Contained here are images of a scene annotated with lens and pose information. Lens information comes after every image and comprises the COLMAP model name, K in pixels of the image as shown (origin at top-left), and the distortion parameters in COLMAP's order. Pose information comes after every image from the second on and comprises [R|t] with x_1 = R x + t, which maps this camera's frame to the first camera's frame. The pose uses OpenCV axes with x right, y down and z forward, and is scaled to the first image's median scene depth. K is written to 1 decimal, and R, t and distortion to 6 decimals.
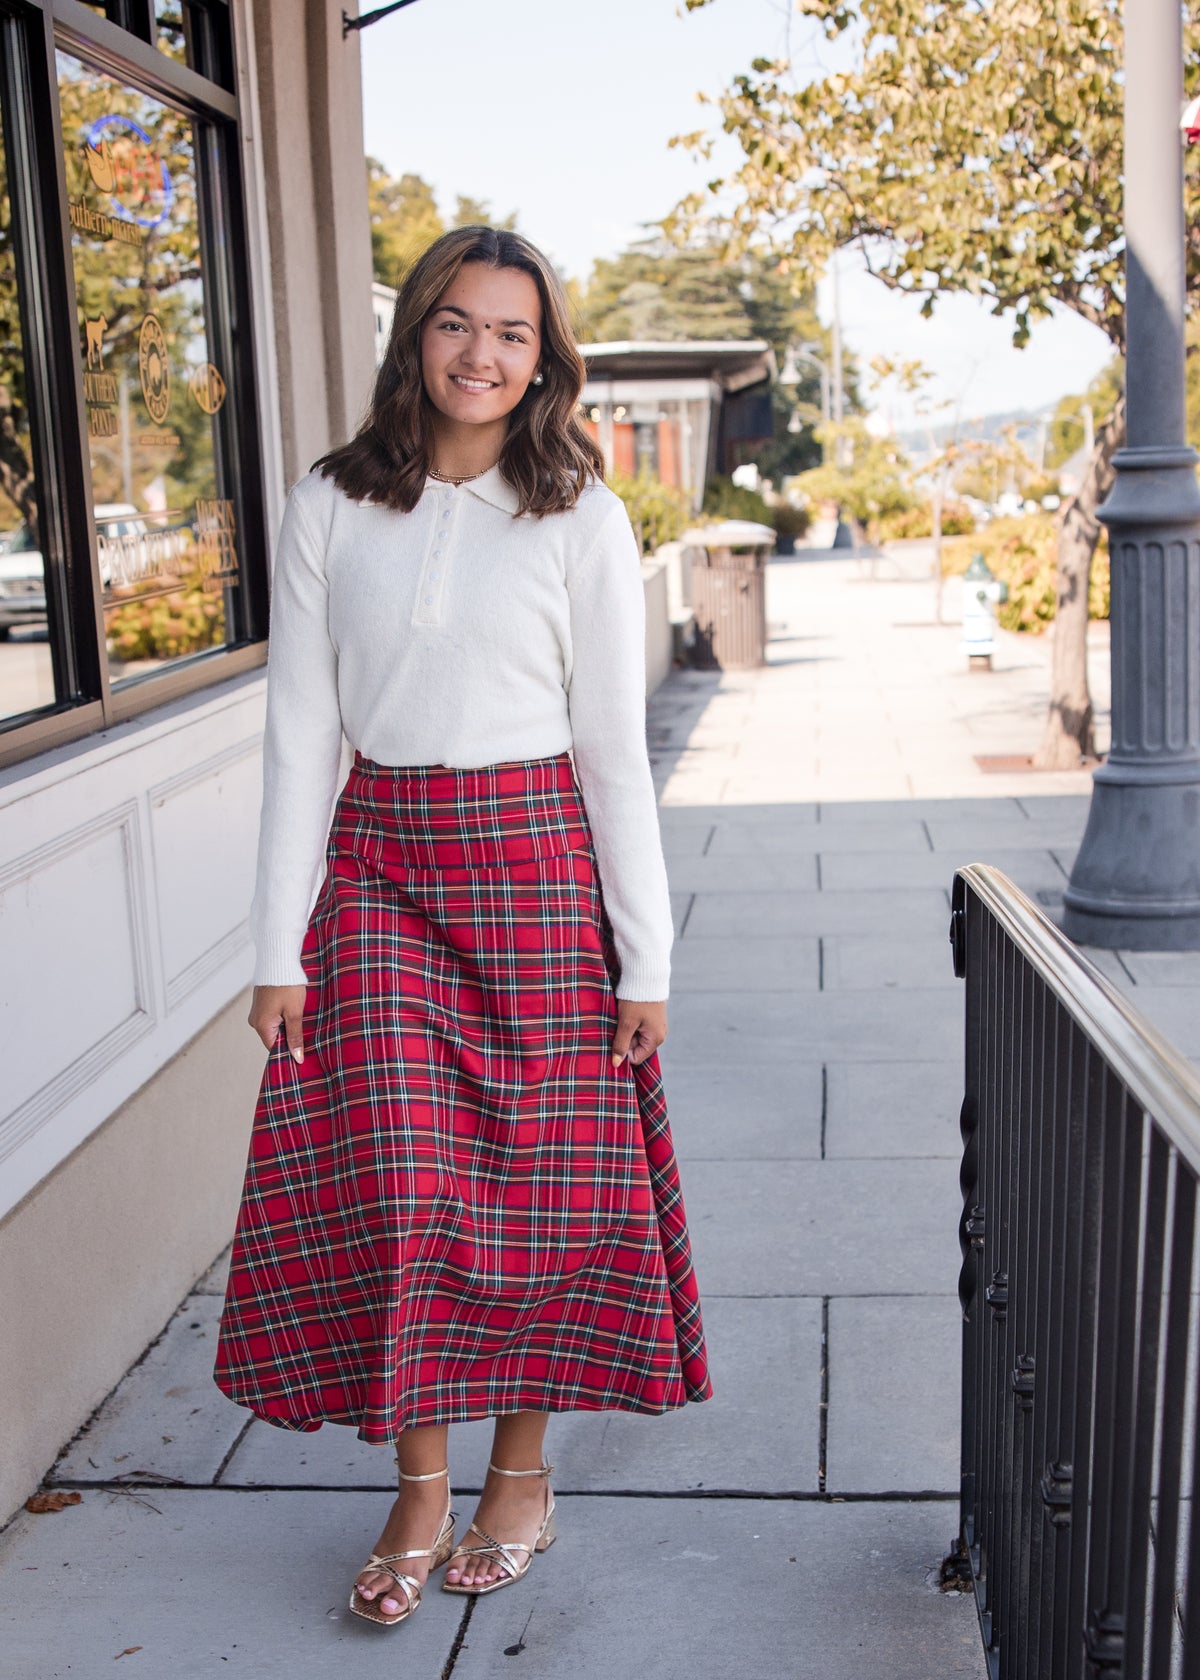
lens RADIAL K [[2536.1, 0, 546.5], [0, 2536.1, 1014.2], [0, 0, 1]] dist [-0.094514, 0.051240]
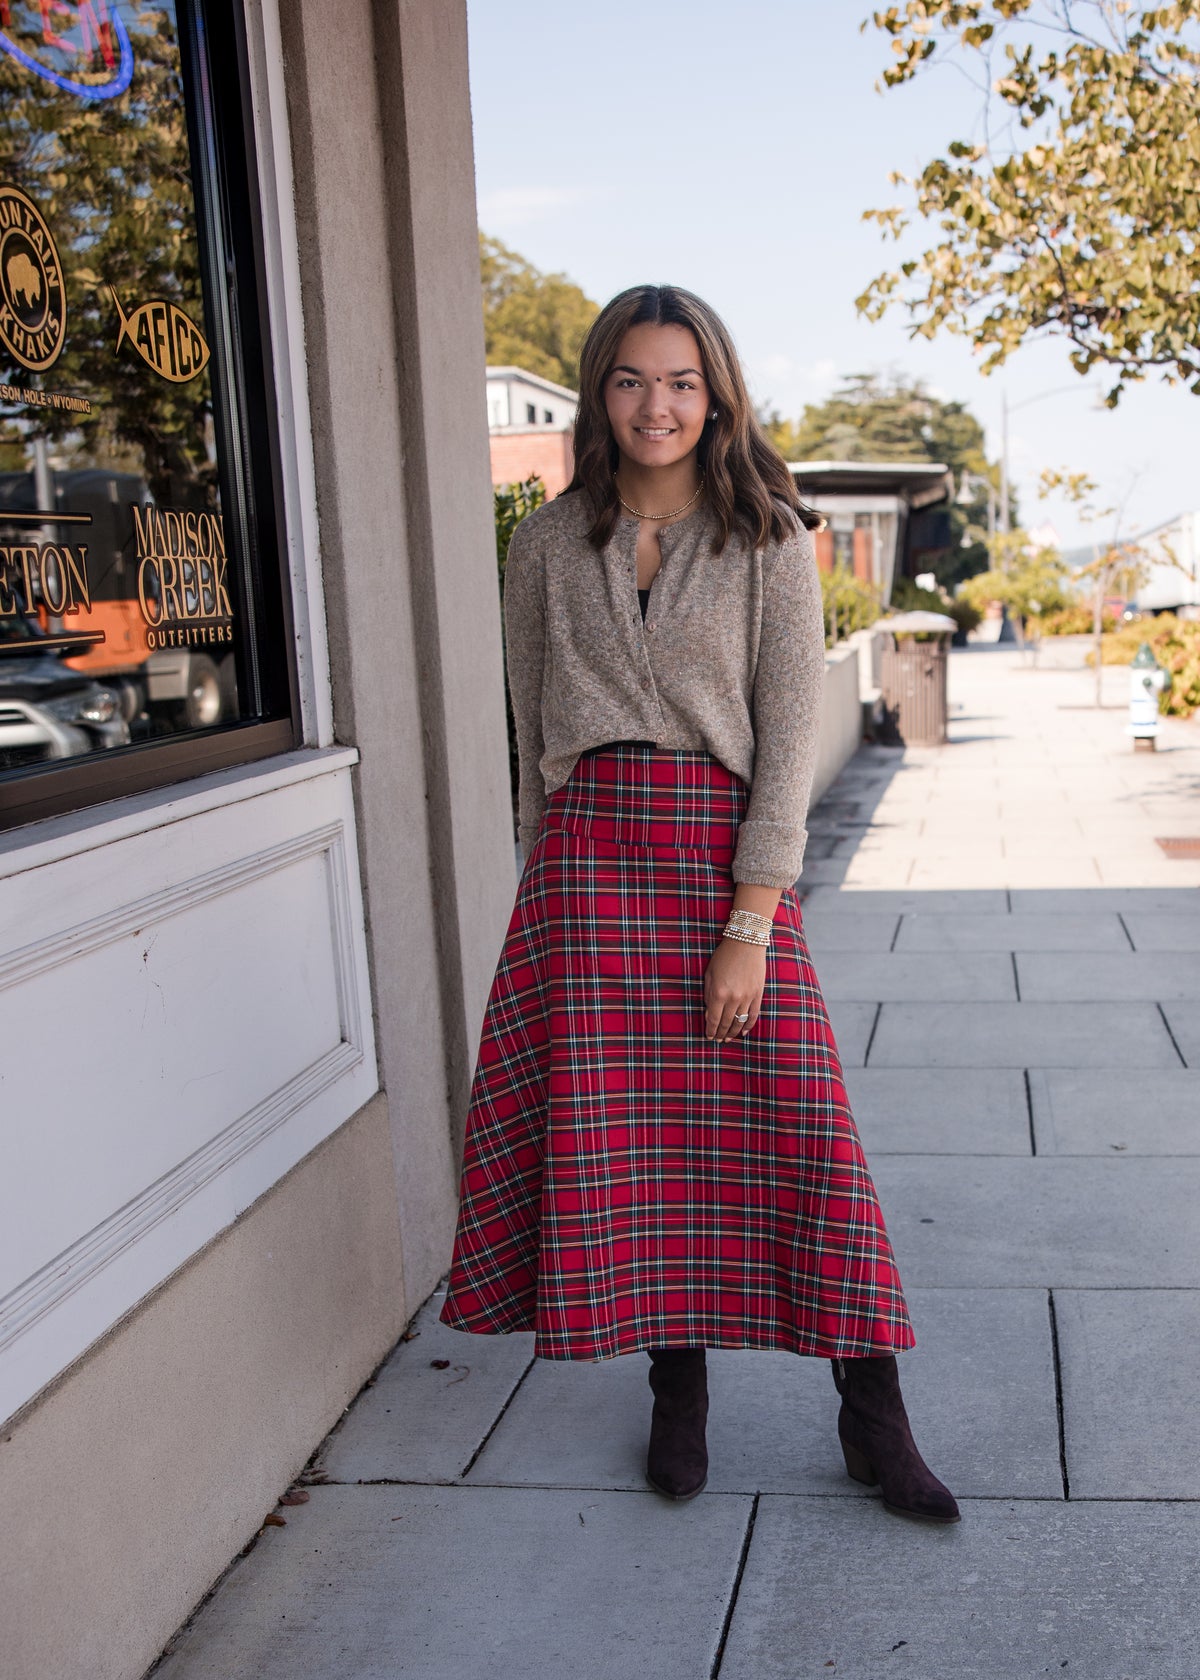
lens RADIAL K [[1978.5, 0, 820.9], [0, 1978.5, 1041.3], [0, 0, 1]] dist [-0.102187, 0.106571]
pose [[0.999458, 0.012859, 0.030301, 0.012012], [-0.013389, 0.999760, 0.017359, -0.035152], [-0.030071, -0.017756, 0.999390, 0.225548]]
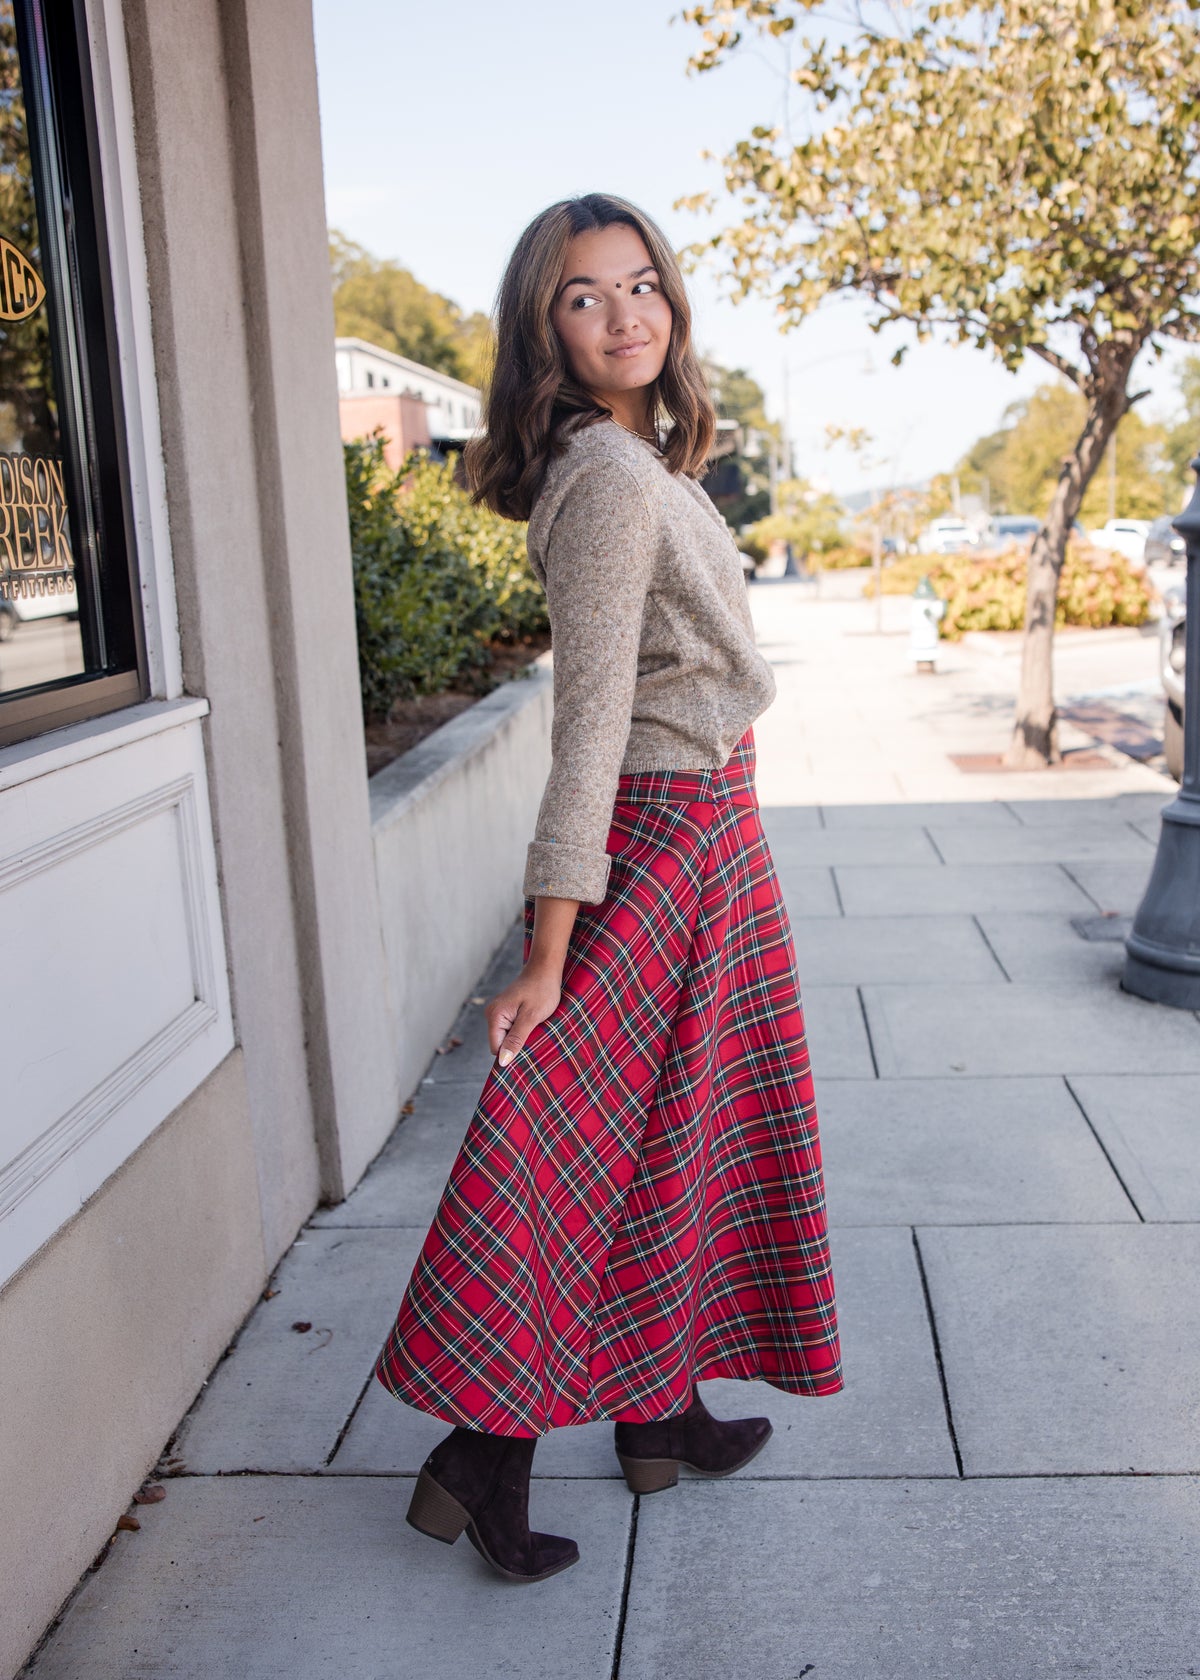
lens RADIAL K [[1718.0, 0, 684.3], [0, 1718.0, 894.9], [0, 0, 1]] dist [-0.109462, 0.119883]
pose [[0.998035, -0.002175, 0.062616, 0.004966], [0.002125, 0.999997, 0.000857, -0.044307], [-0.062617, -0.000723, 0.998037, 0.269144]]
